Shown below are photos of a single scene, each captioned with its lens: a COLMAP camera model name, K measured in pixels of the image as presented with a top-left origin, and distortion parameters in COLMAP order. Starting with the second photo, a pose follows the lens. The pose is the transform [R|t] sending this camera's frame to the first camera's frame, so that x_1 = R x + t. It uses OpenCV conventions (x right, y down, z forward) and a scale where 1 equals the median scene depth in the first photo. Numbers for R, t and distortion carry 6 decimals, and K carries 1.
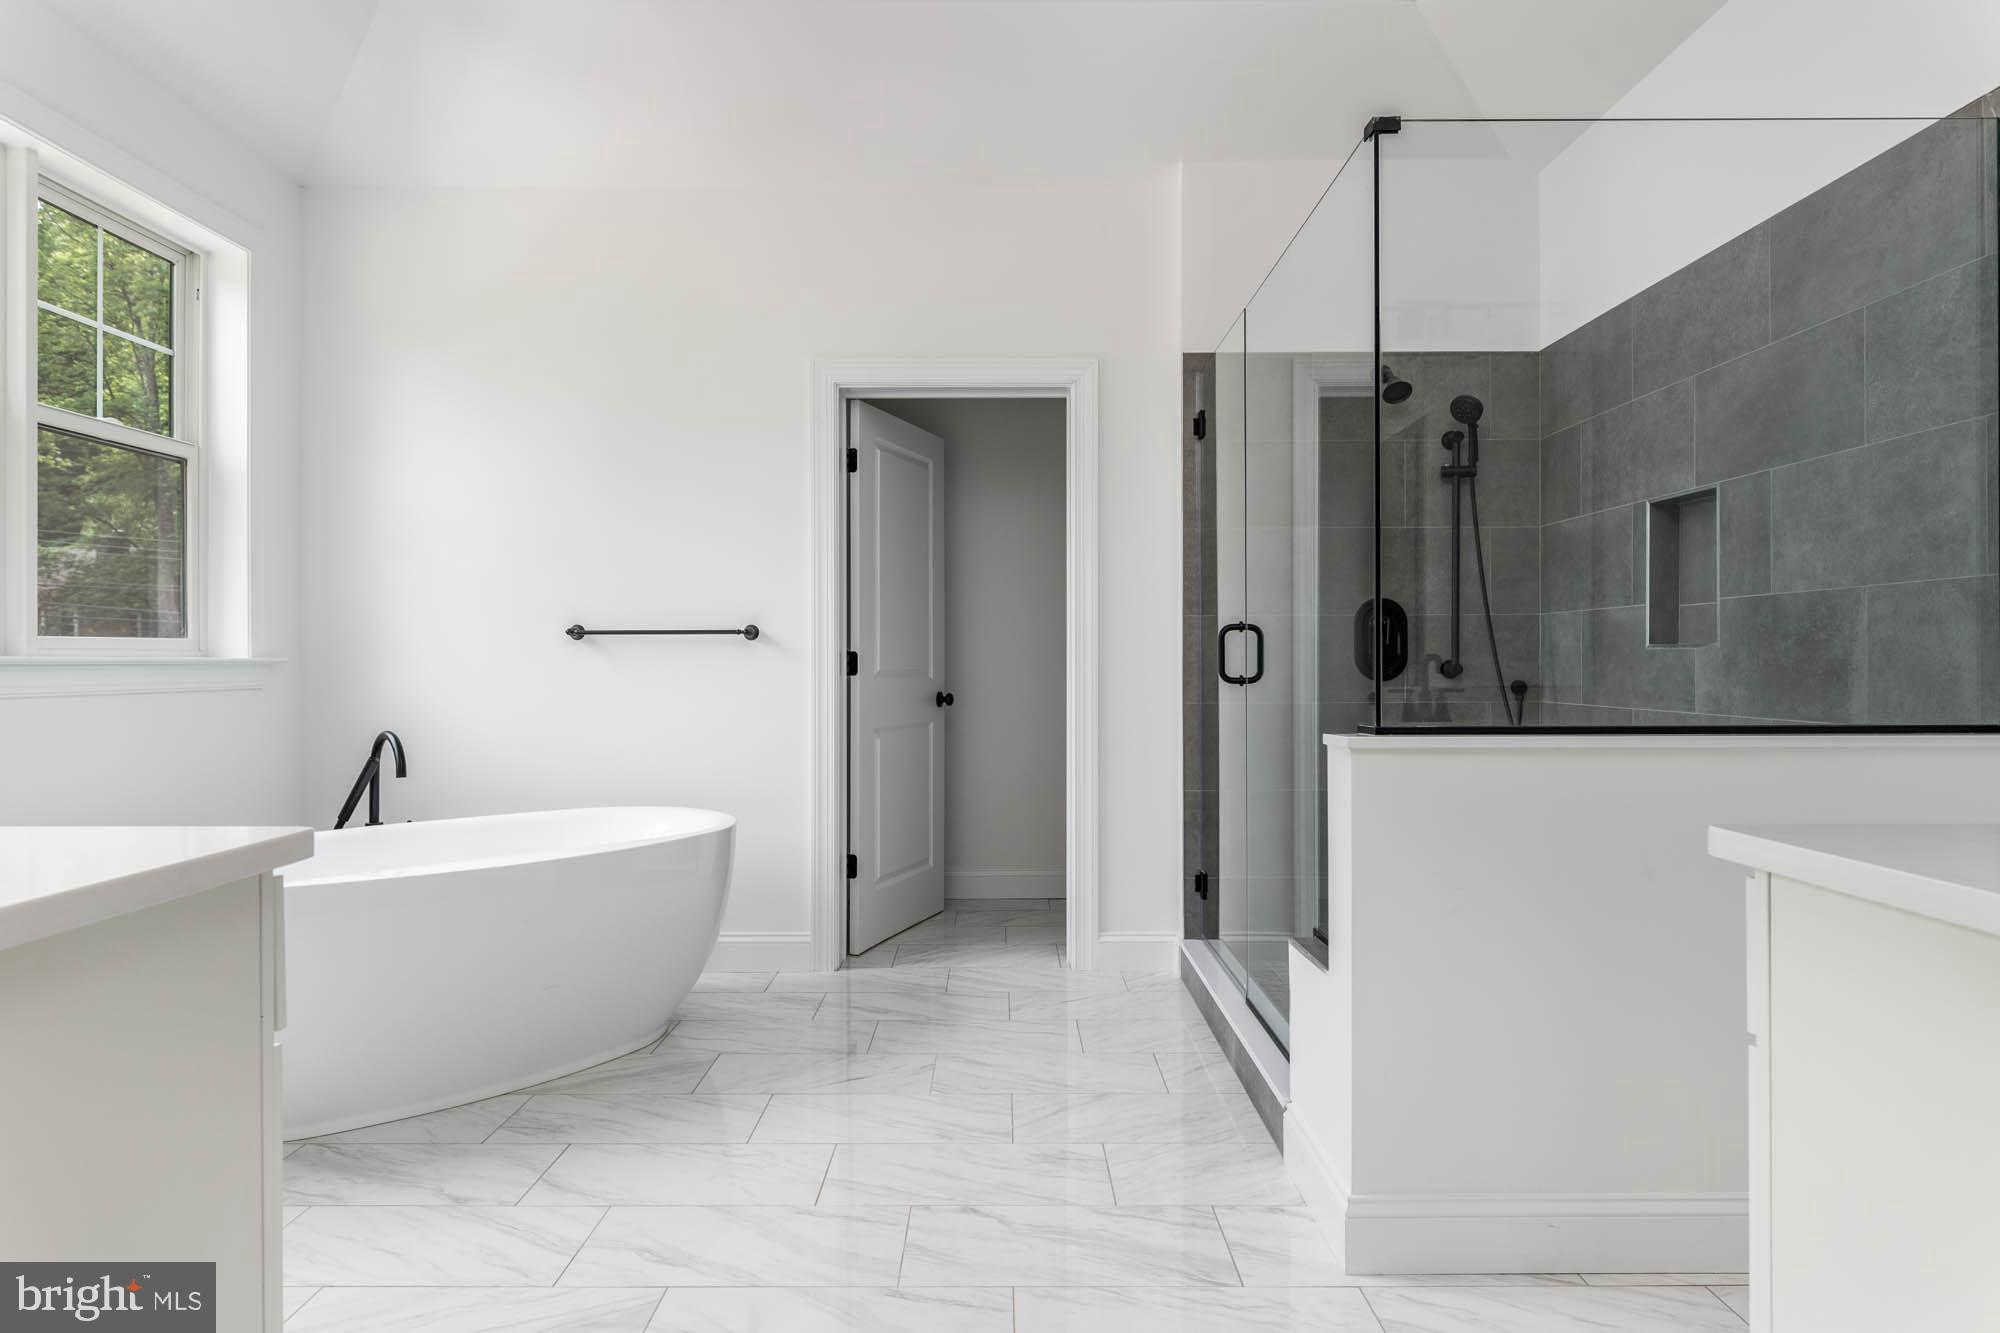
lens RADIAL K [[1155.2, 0, 1000.0], [0, 1155.2, 666.5], [0, 0, 1]] dist [-0.028382, -0.001112]
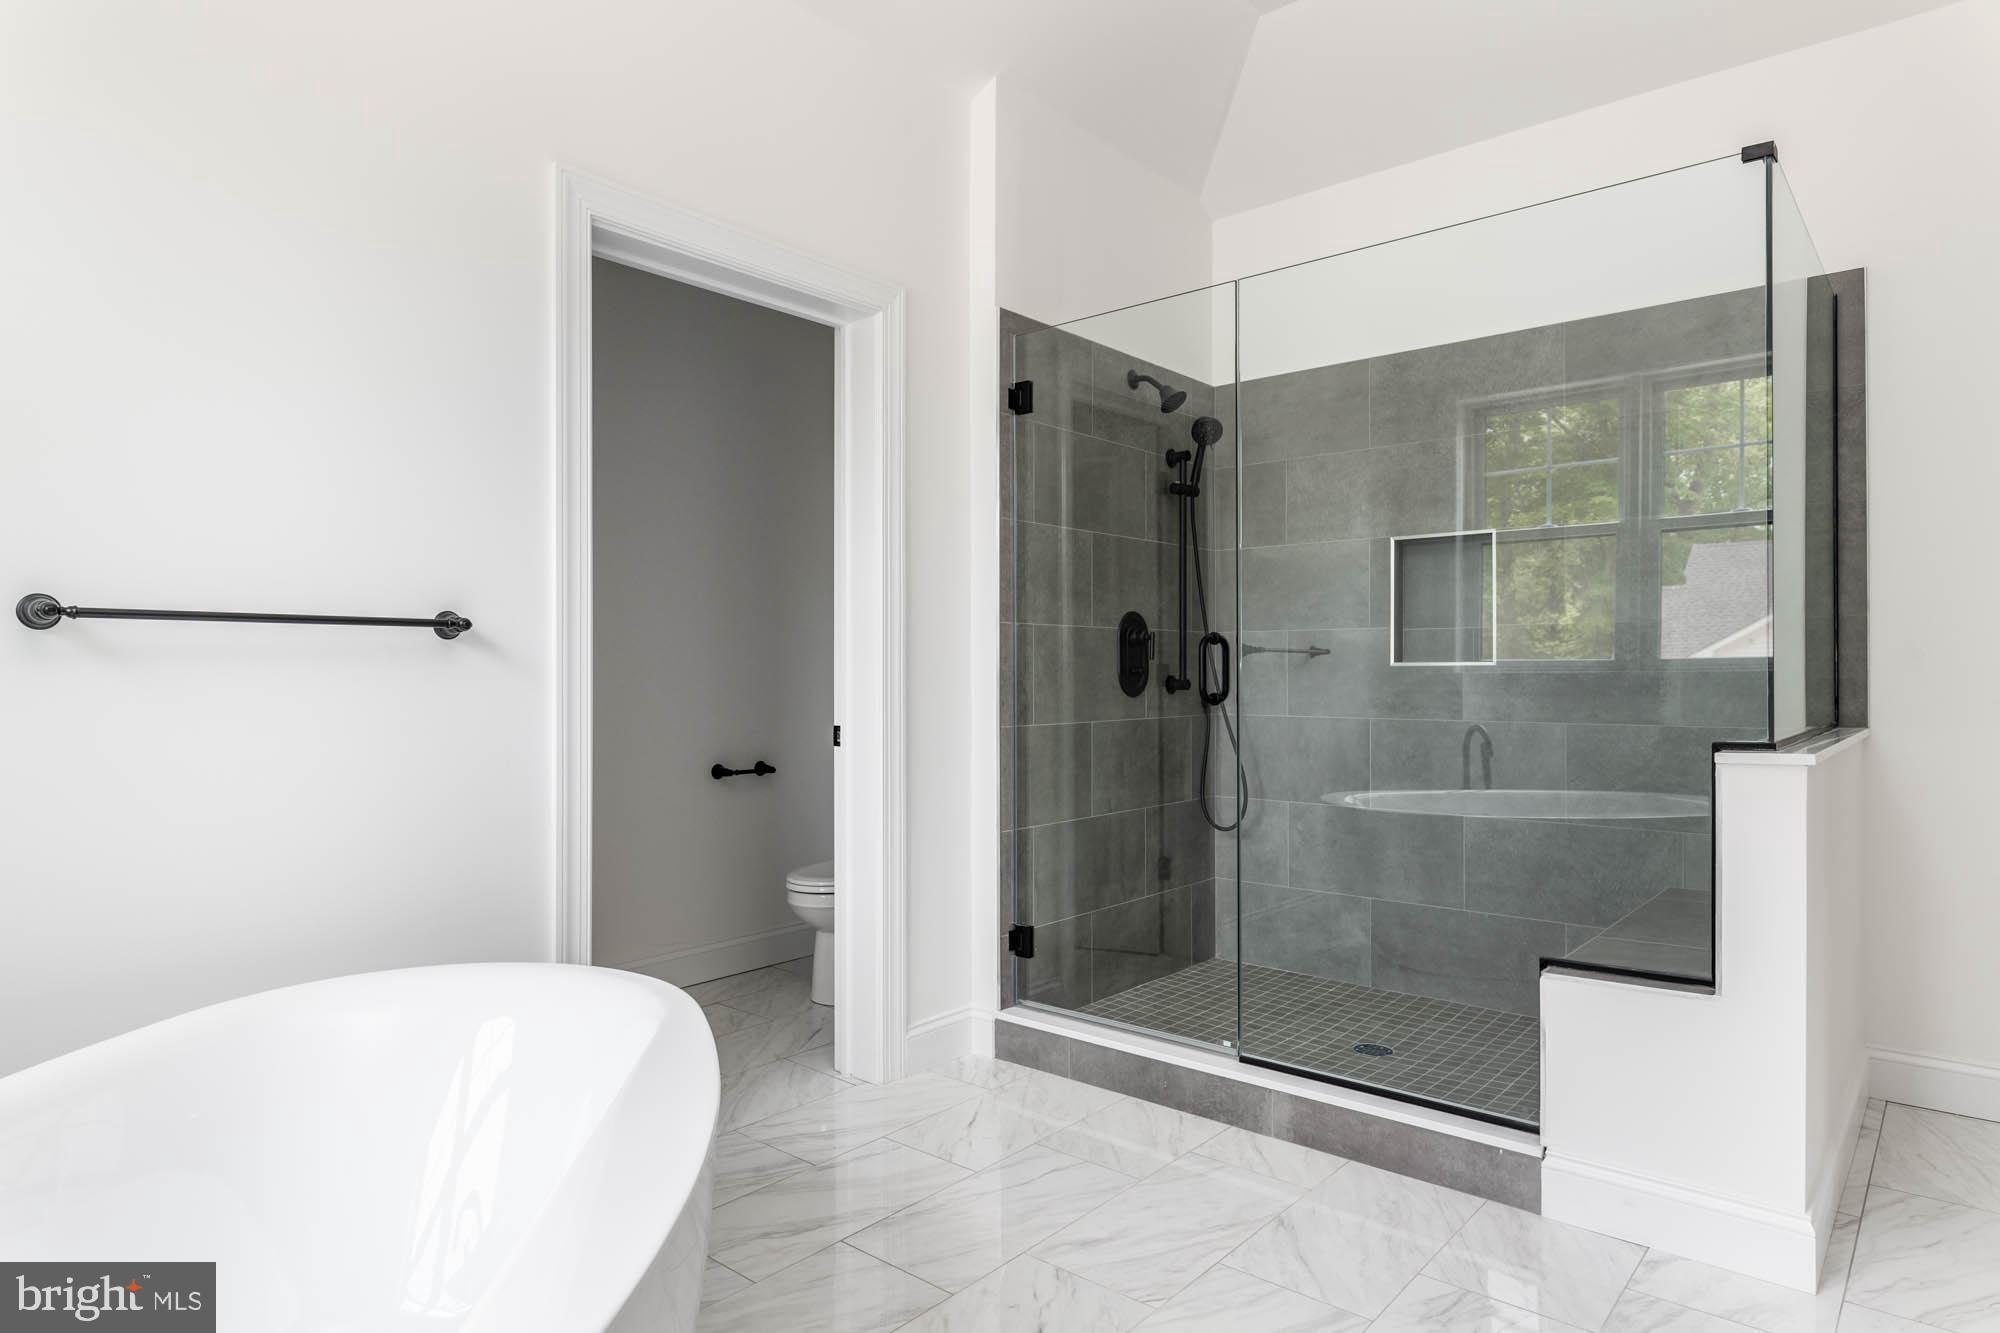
lens RADIAL K [[1158.4, 0, 1000.0], [0, 1158.4, 666.5], [0, 0, 1]] dist [-0.001339, -0.000161]
pose [[0.644323, 0.005646, 0.764733, -0.482866], [0.001728, 0.999959, -0.008839, -0.004880], [-0.764752, 0.007017, 0.644287, 0.460522]]
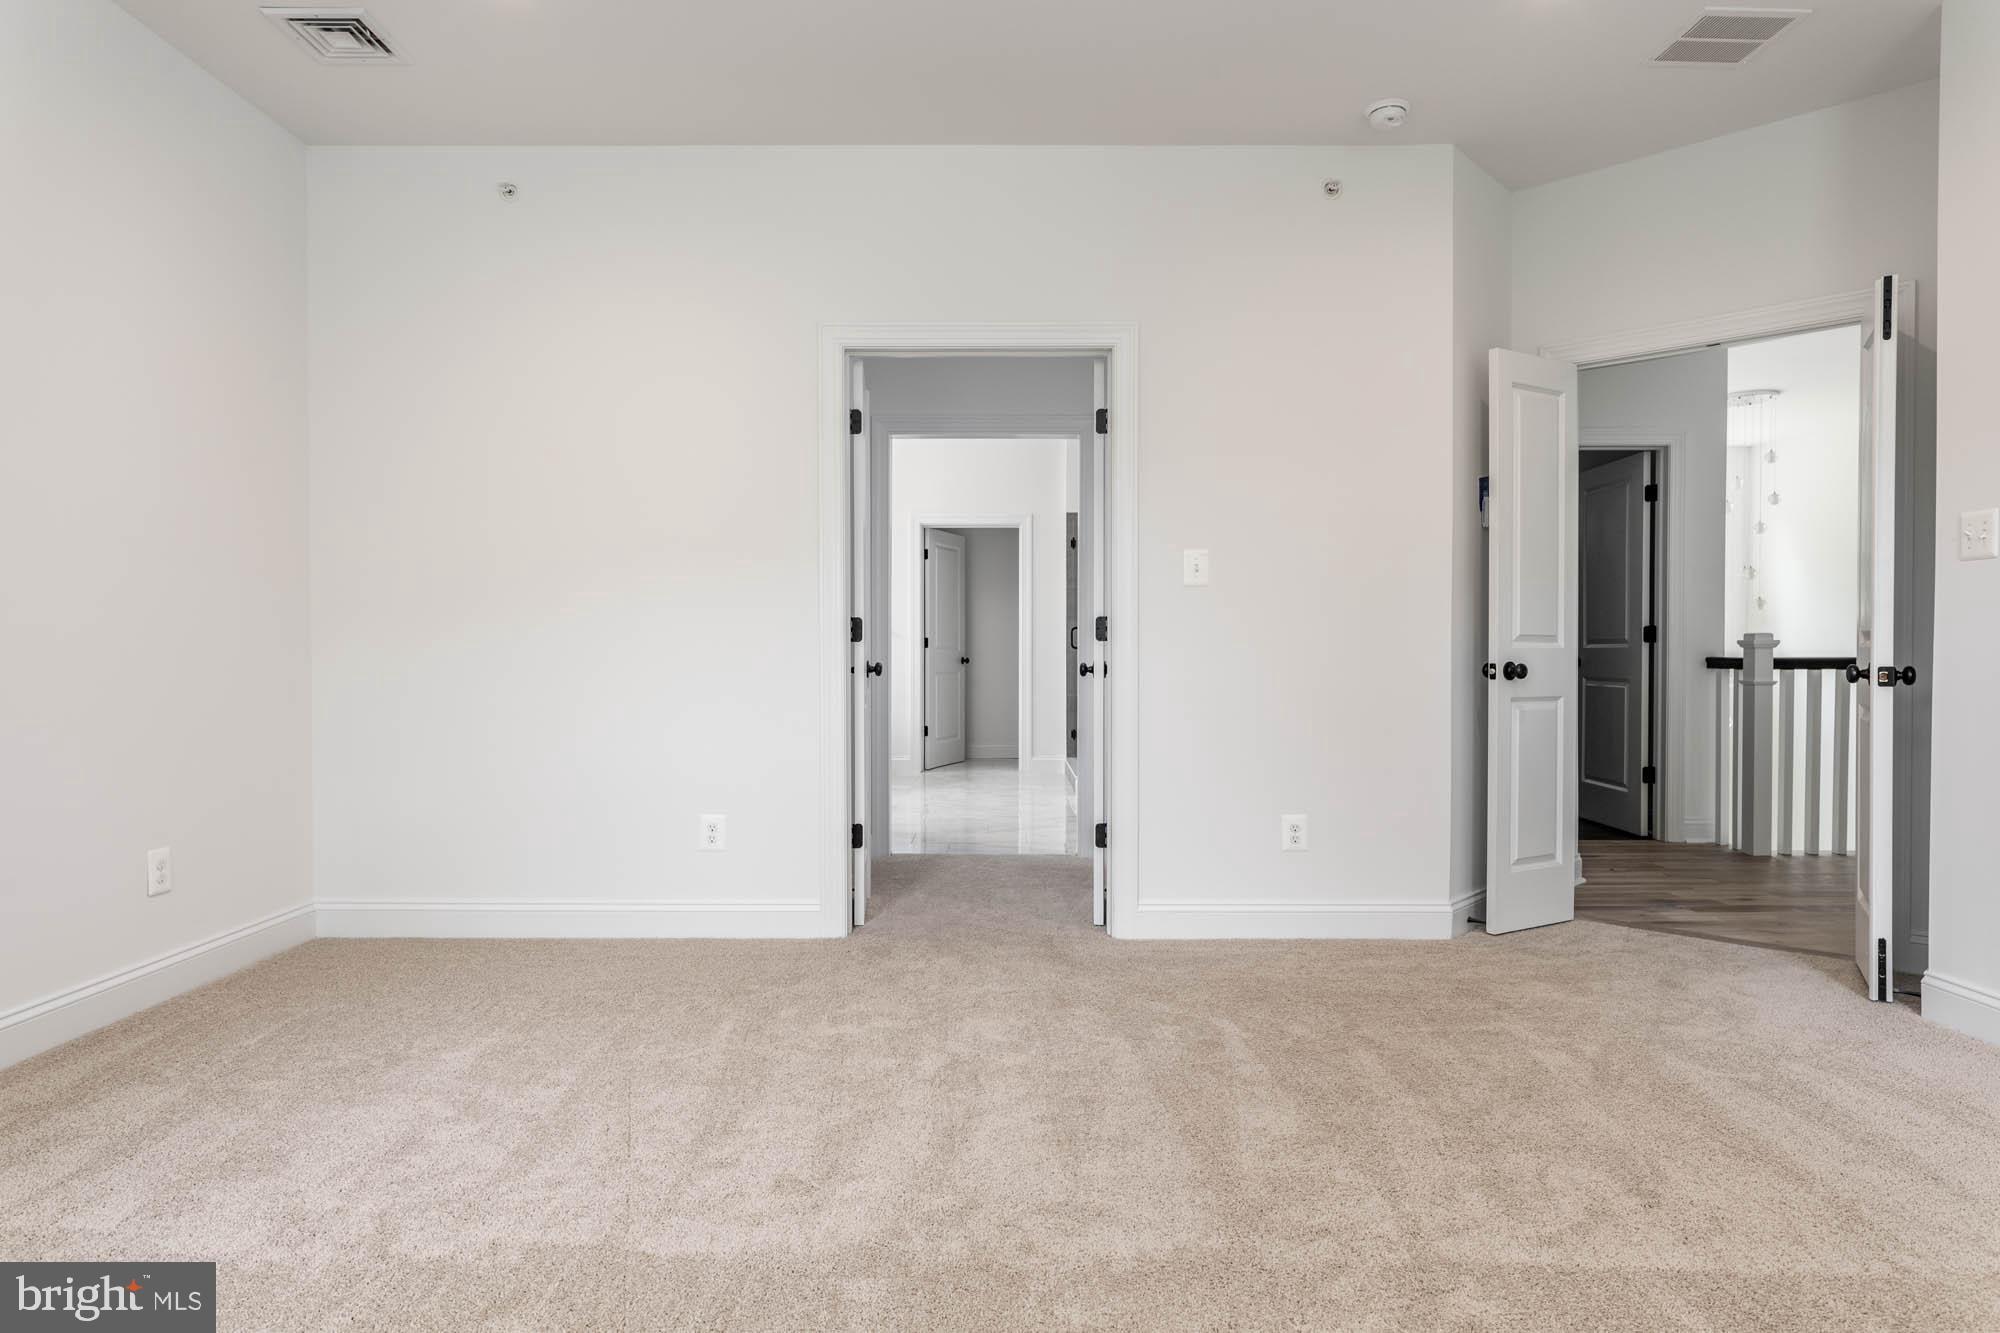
lens RADIAL K [[1155.2, 0, 1000.0], [0, 1155.2, 666.5], [0, 0, 1]] dist [-0.028382, -0.001112]
pose [[0.999974, 0.000572, -0.007230, 0.038685], [-0.000499, 0.999949, 0.010128, 0.022950], [0.007235, -0.010124, 0.999923, -1.405553]]
